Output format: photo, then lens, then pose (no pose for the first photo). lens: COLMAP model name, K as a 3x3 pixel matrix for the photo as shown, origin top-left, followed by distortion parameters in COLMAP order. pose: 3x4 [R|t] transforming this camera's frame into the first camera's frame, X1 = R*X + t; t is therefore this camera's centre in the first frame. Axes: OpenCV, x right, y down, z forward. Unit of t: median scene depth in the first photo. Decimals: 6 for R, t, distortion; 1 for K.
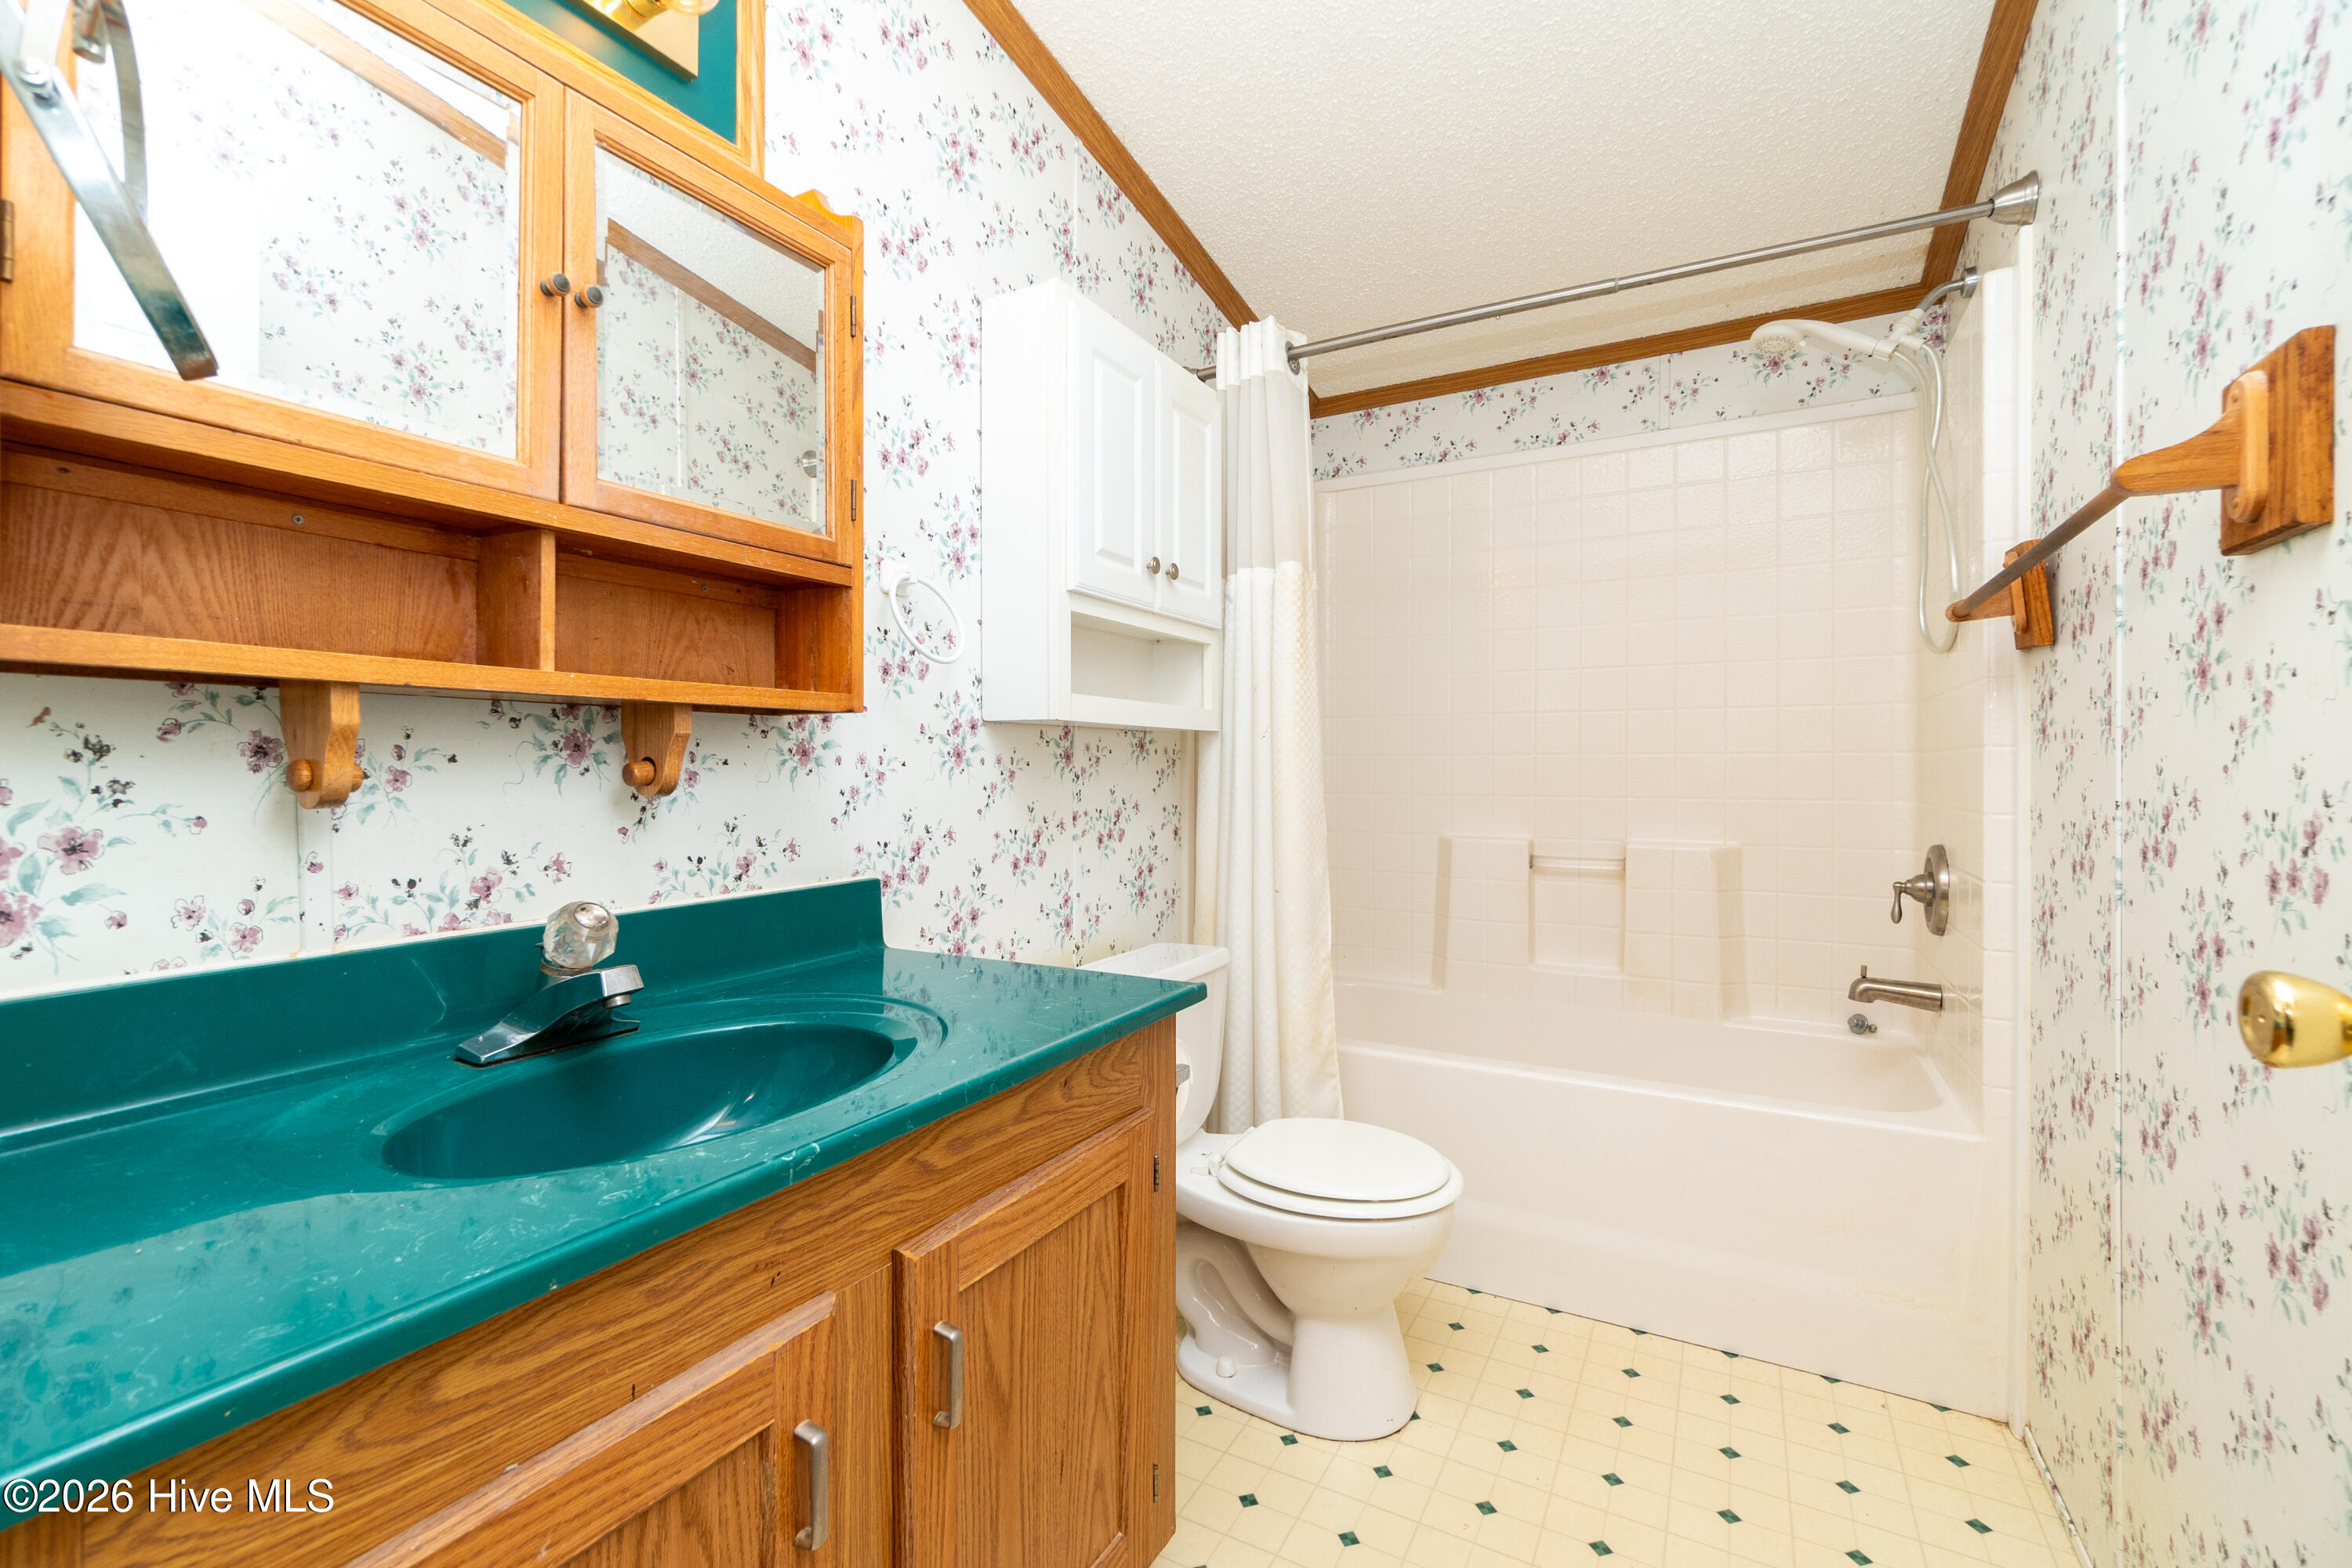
lens RADIAL K [[997.2, 0, 1172.9], [0, 997.2, 780.7], [0, 0, 1]] dist [-0.003722, -0.000093]
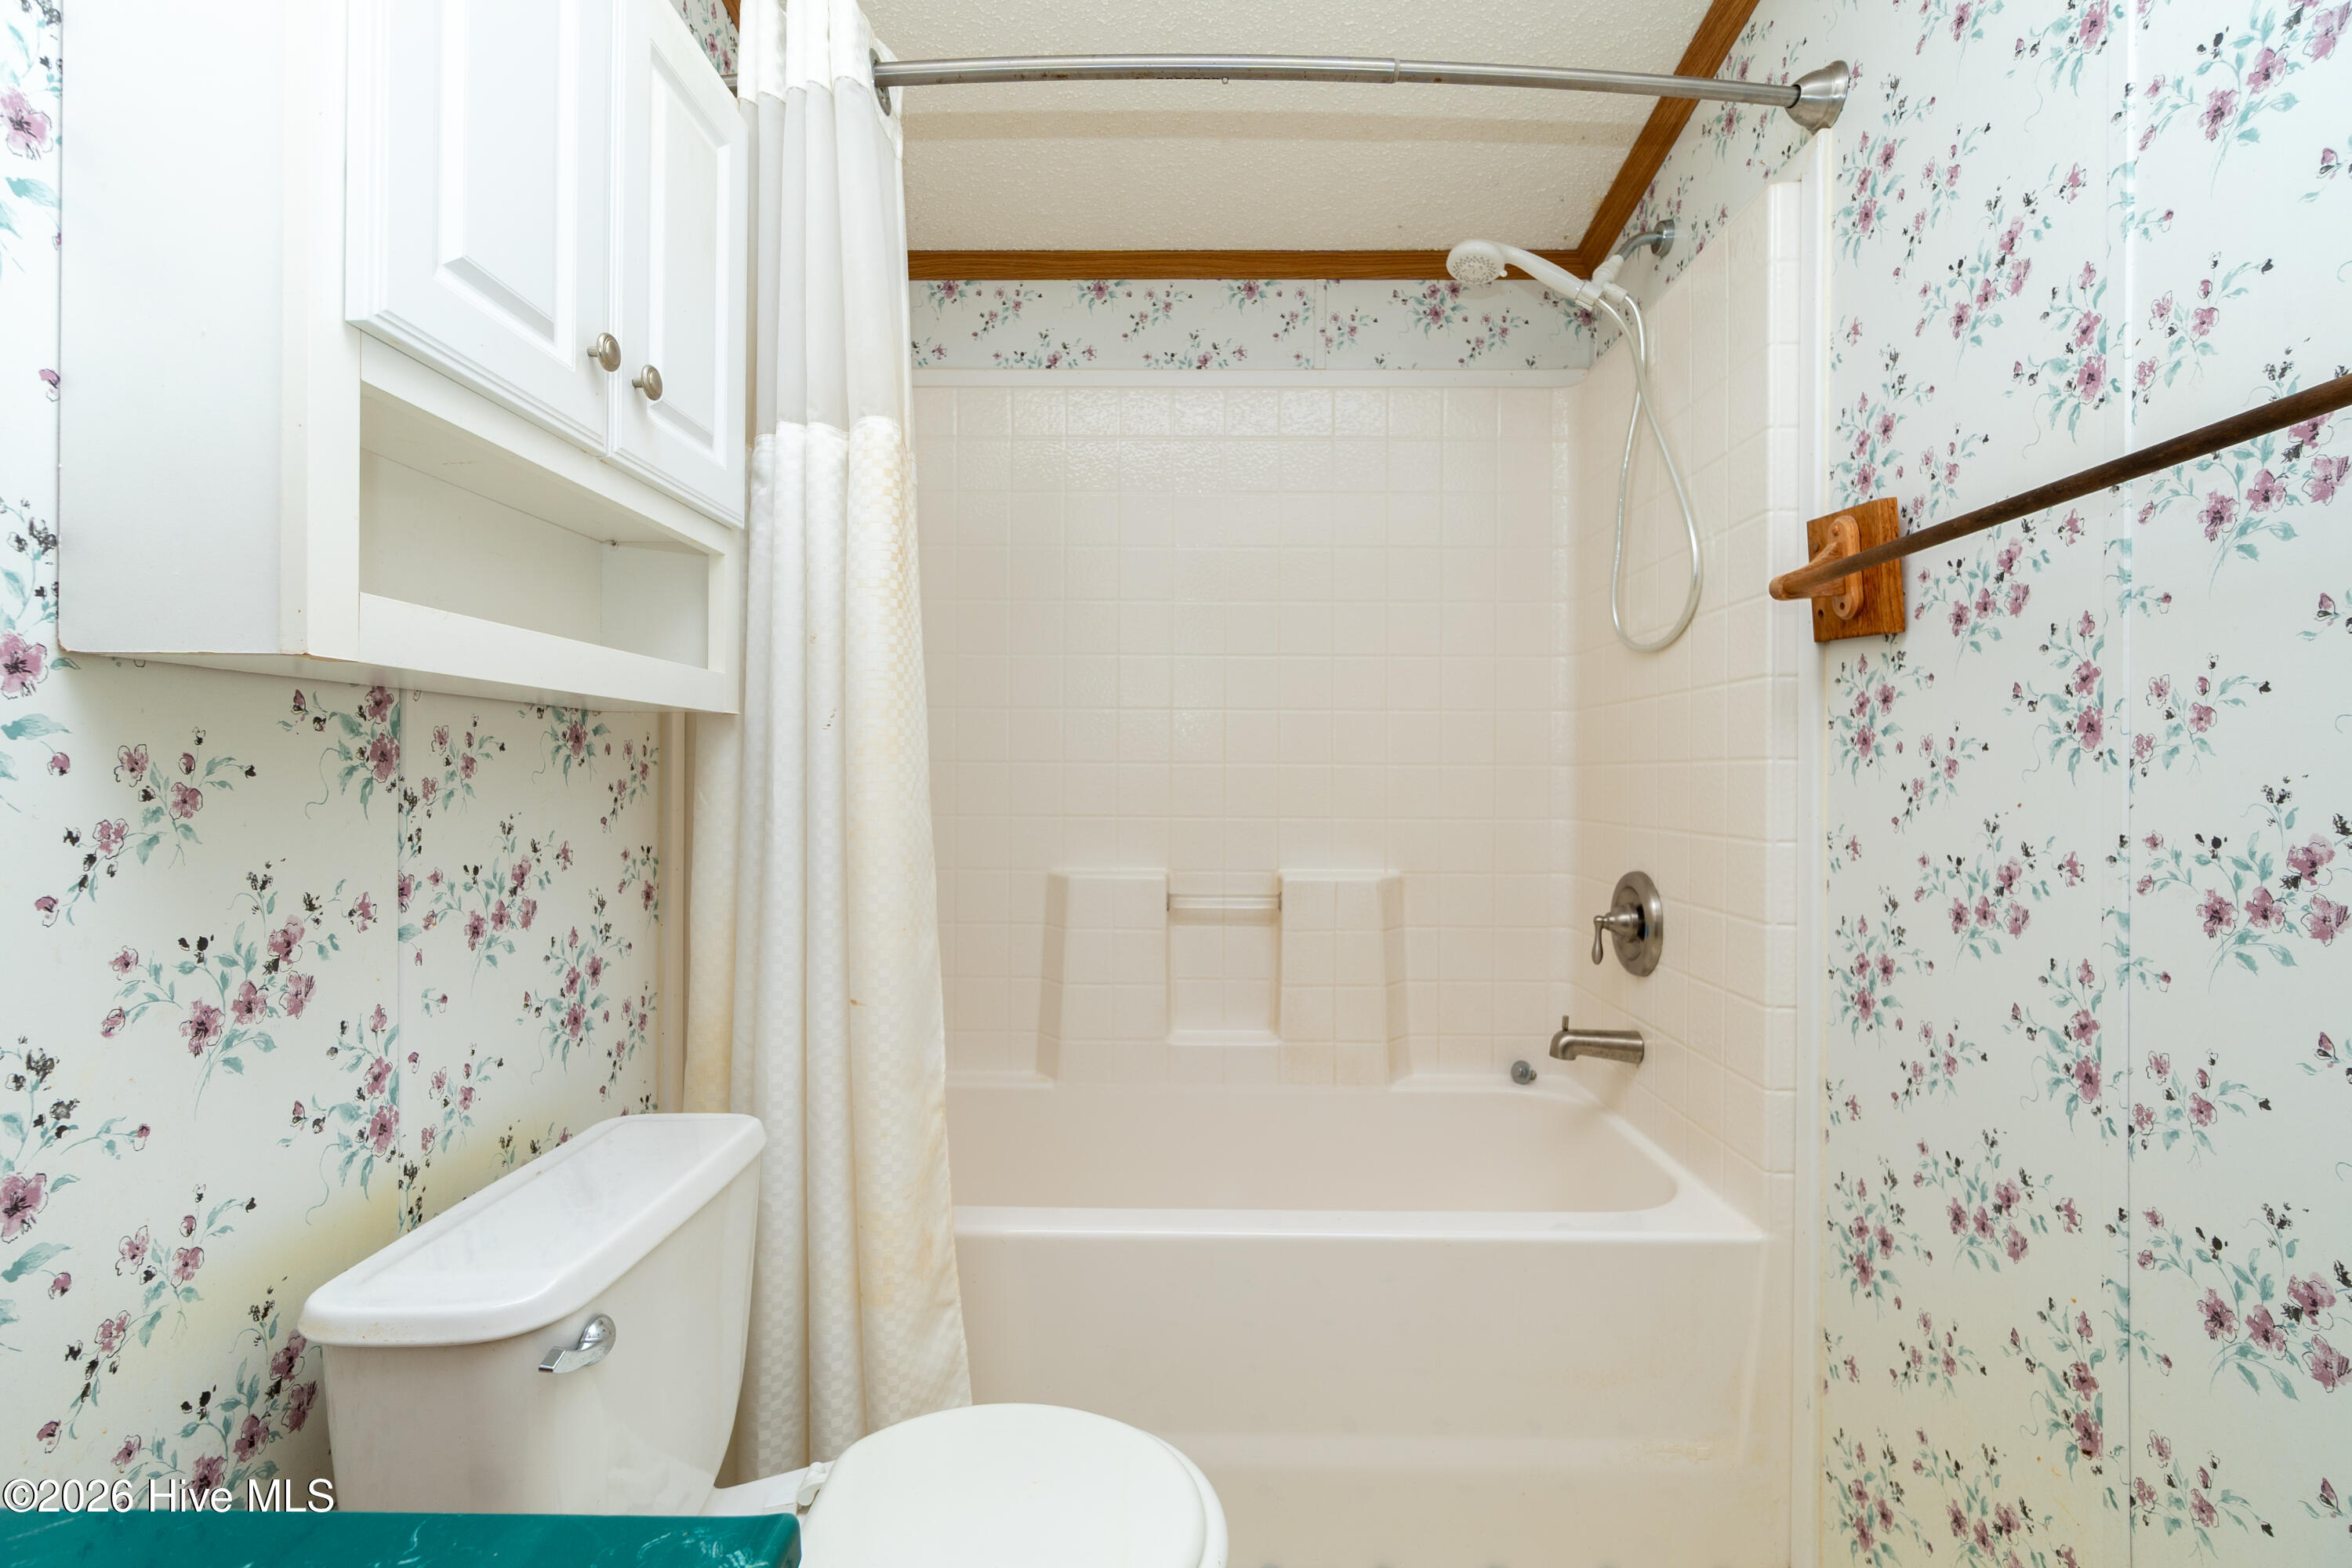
lens RADIAL K [[997.2, 0, 1172.9], [0, 997.2, 780.7], [0, 0, 1]] dist [-0.003722, -0.000093]
pose [[0.877712, 0.003438, 0.479176, -0.007466], [0.000453, 0.999968, -0.008005, -0.008624], [-0.479188, 0.007243, 0.877682, 0.413934]]
